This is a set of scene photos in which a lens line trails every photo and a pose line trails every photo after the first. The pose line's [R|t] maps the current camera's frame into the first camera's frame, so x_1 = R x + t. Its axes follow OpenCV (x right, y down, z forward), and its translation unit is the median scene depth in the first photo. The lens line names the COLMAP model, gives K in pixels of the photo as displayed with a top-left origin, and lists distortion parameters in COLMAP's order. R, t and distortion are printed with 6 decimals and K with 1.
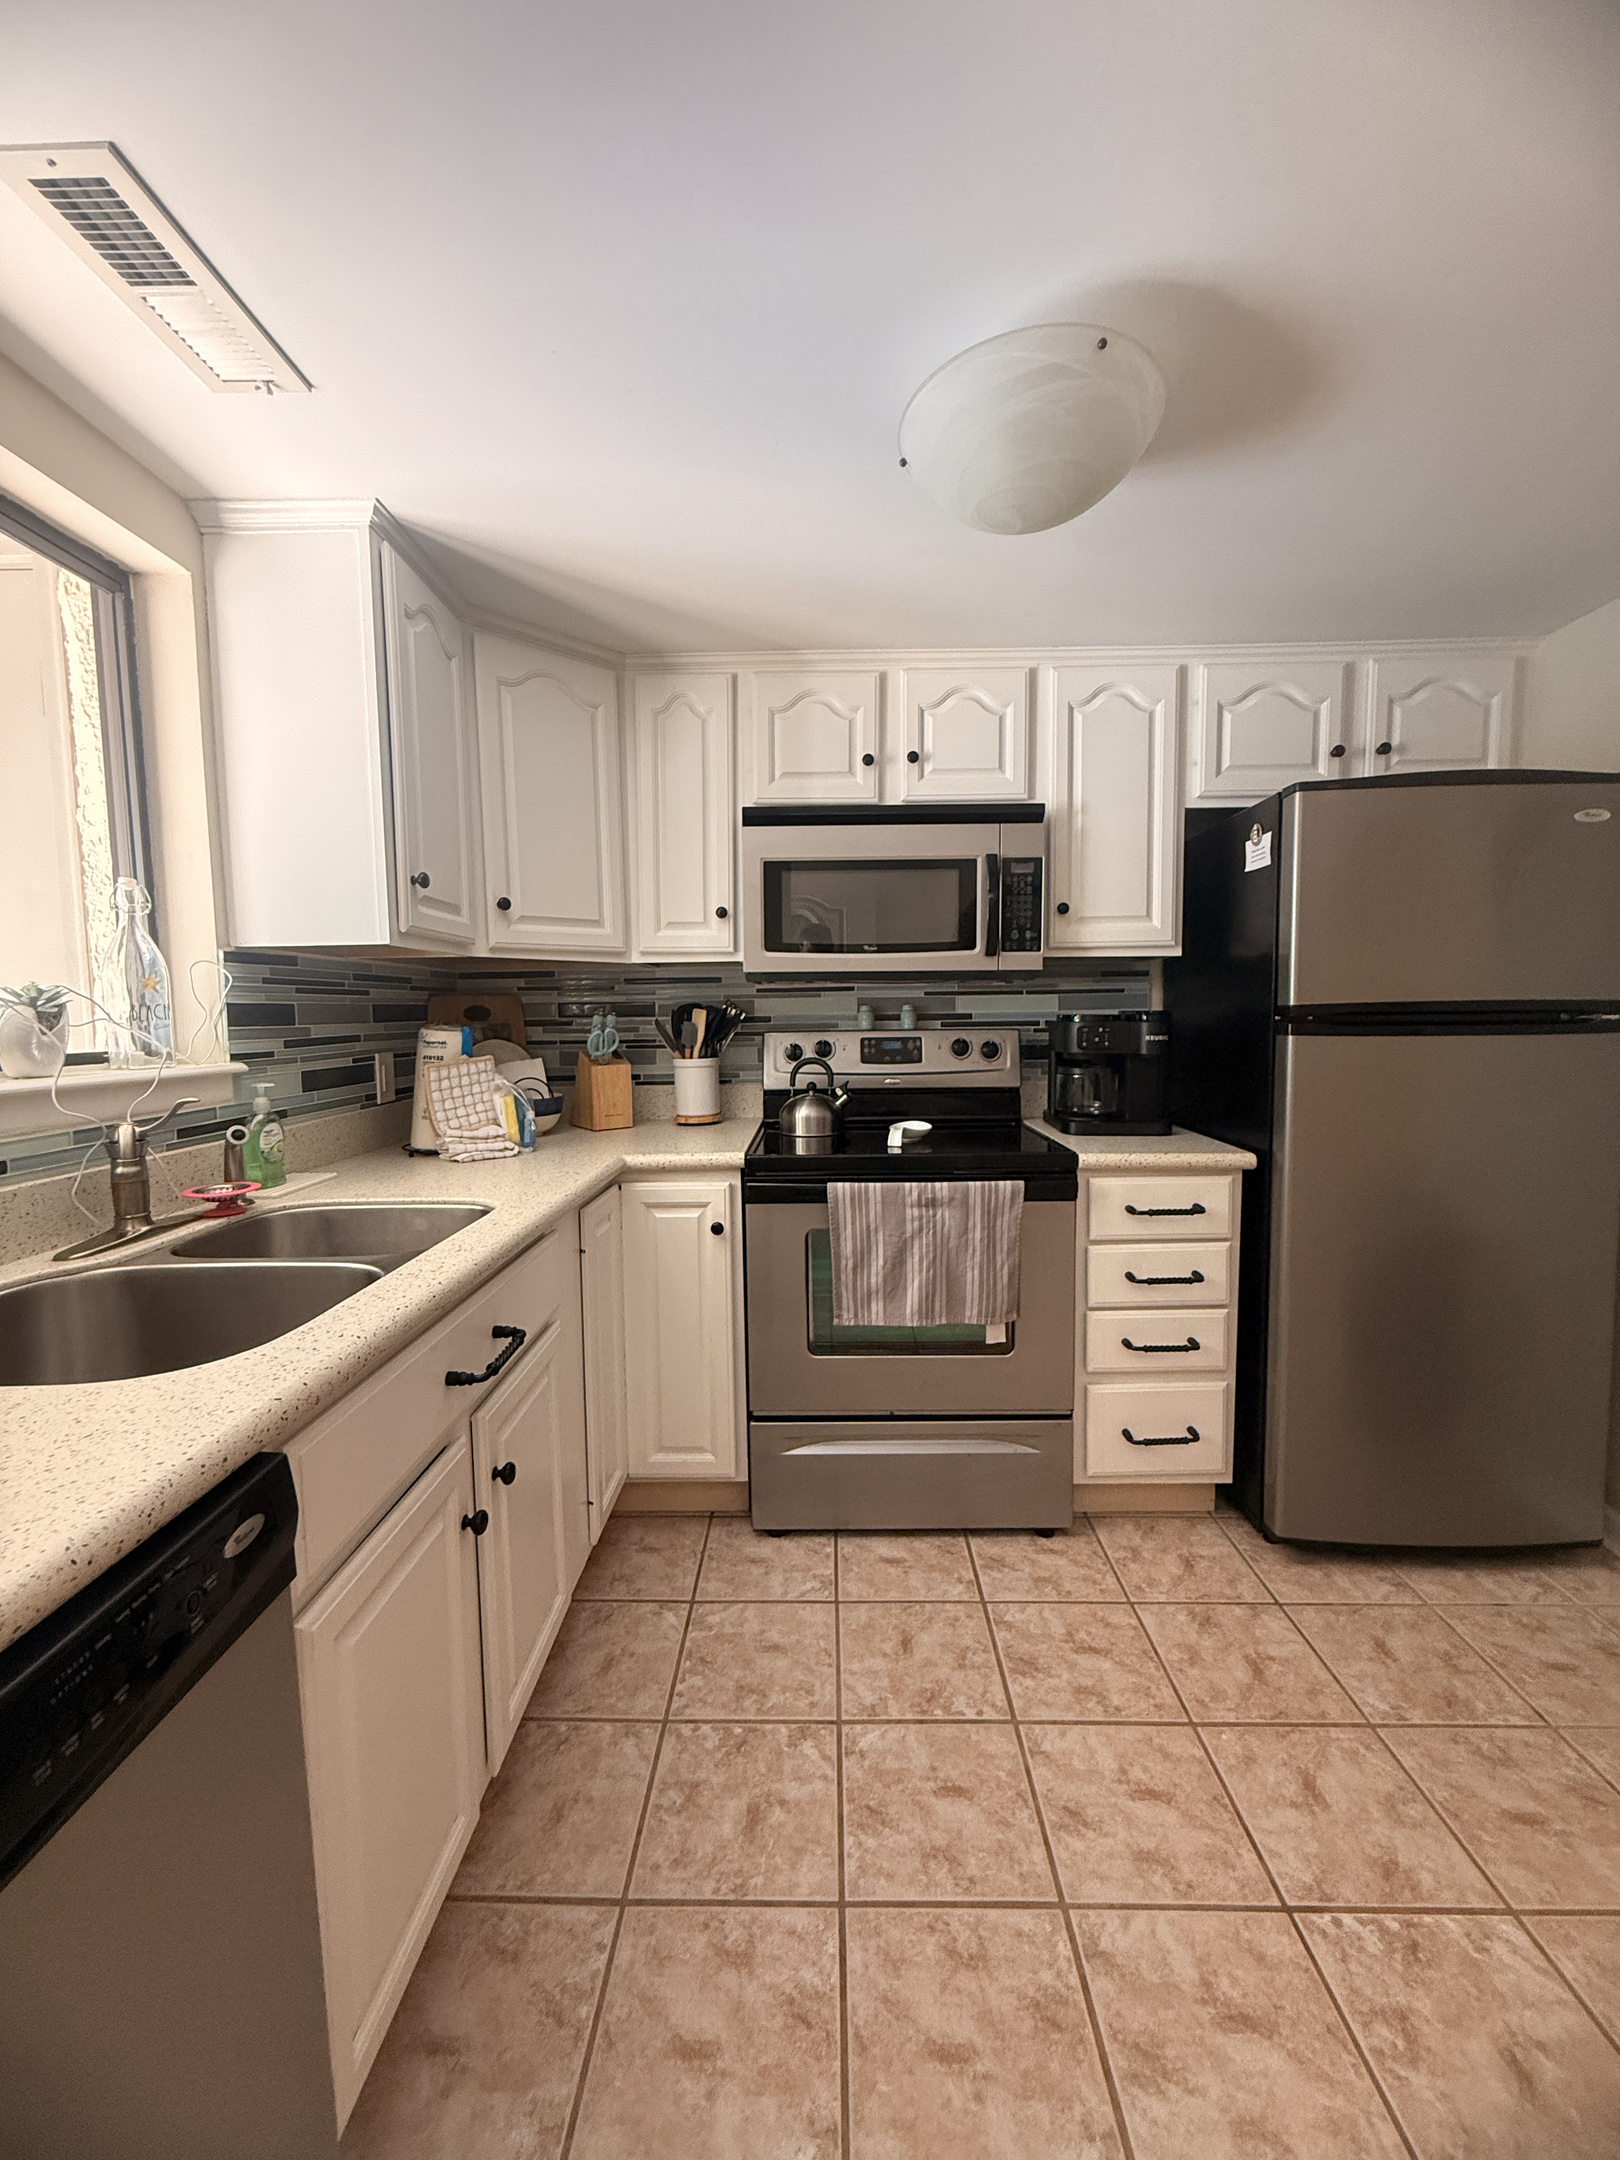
lens RADIAL K [[860.6, 0, 810.3], [0, 860.6, 1078.3], [0, 0, 1]] dist [-0.002572, 0.000565]
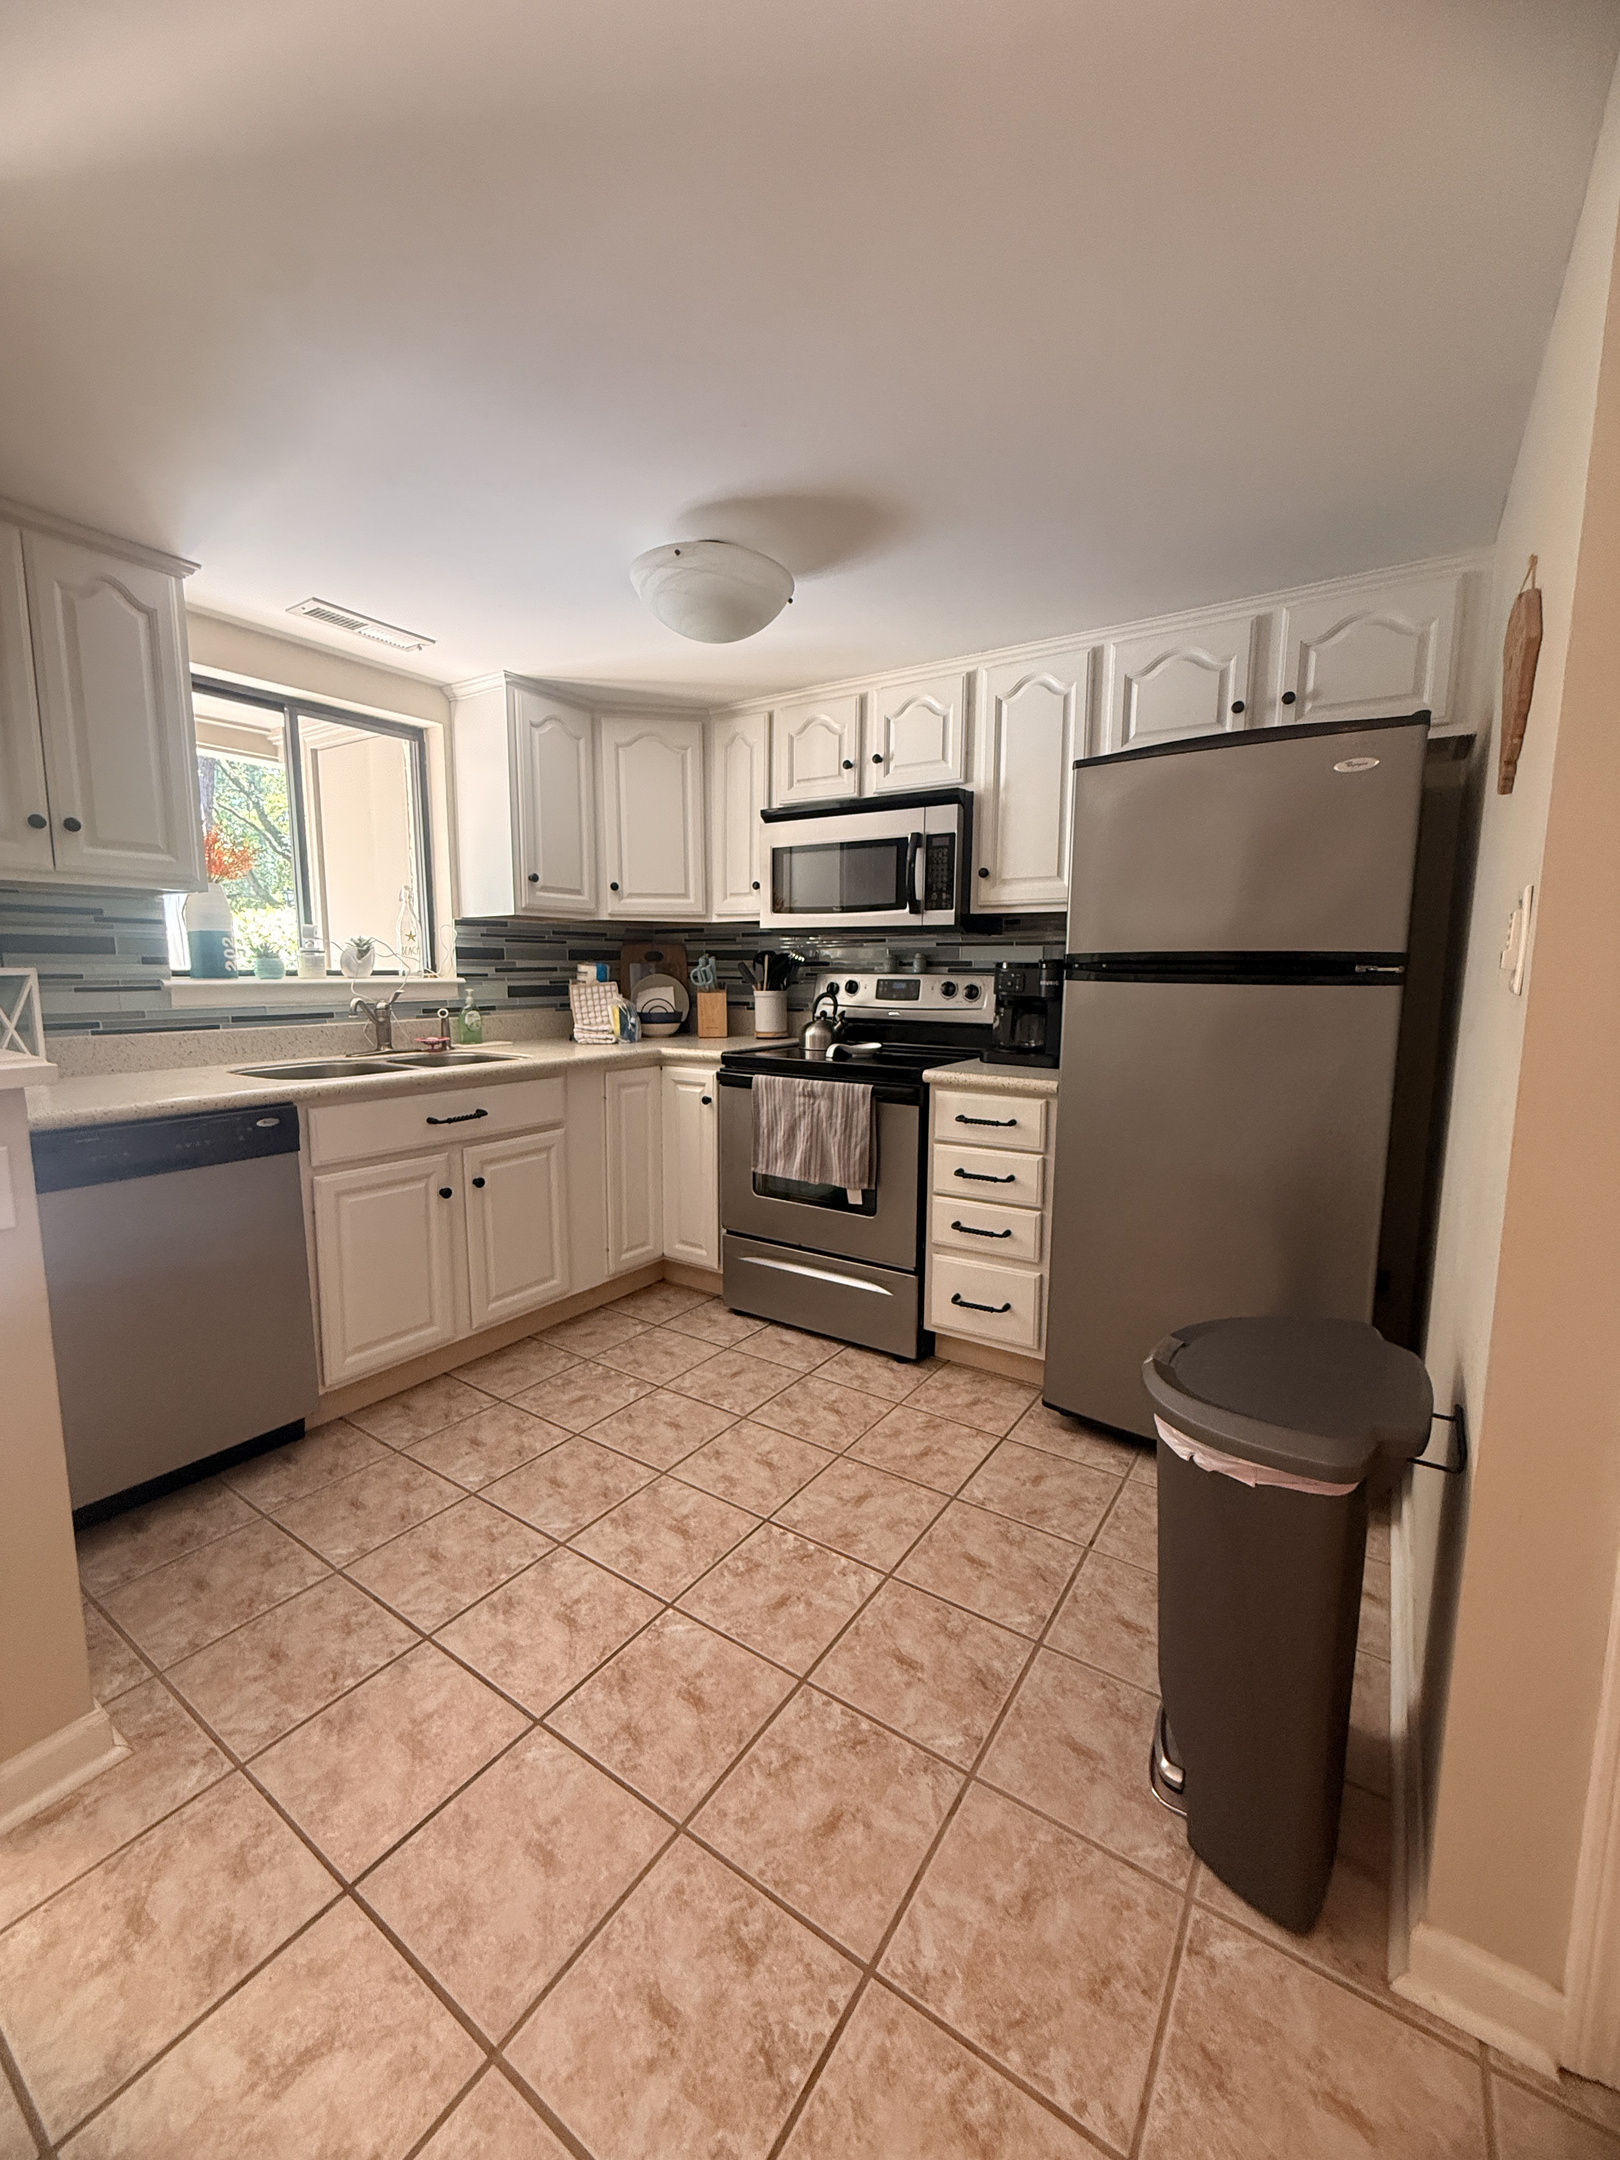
lens RADIAL K [[860.6, 0, 809.9], [0, 860.6, 1078.2], [0, 0, 1]] dist [-0.002572, 0.000565]
pose [[0.840497, 0.086284, -0.534901, 0.846489], [-0.057932, 0.995890, 0.069617, 0.020795], [0.538710, -0.027525, 0.842042, -0.167550]]
